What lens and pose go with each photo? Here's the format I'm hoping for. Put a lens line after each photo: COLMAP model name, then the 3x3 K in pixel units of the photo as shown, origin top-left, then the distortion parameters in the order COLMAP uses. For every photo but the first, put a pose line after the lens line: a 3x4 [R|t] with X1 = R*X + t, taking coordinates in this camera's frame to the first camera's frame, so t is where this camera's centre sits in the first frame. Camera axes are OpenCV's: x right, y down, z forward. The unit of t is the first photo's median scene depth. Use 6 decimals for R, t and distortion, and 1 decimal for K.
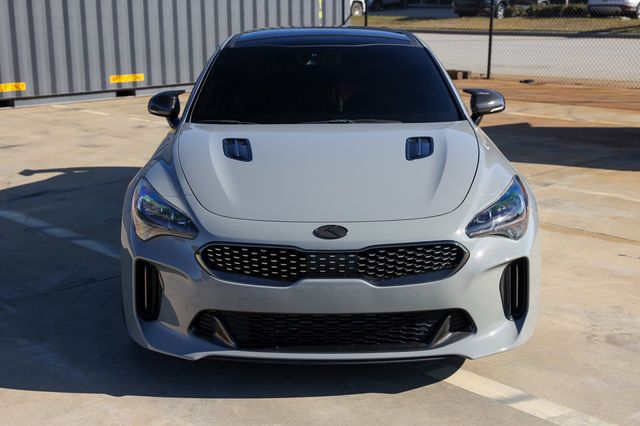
lens RADIAL K [[911.4, 0, 320.0], [0, 911.4, 213.0], [0, 0, 1]] dist [0.053958, 0.030543]
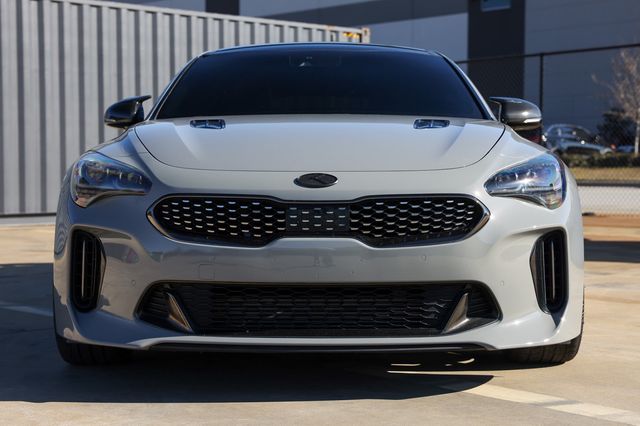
lens RADIAL K [[1136.6, 0, 341.8], [0, 1136.6, 213.9], [0, 0, 1]] dist [0.130907, 0.032011]
pose [[0.999968, 0.007829, 0.001429, 0.031827], [-0.007398, 0.980581, -0.195973, 0.236364], [-0.002936, 0.195957, 0.980608, 0.021577]]
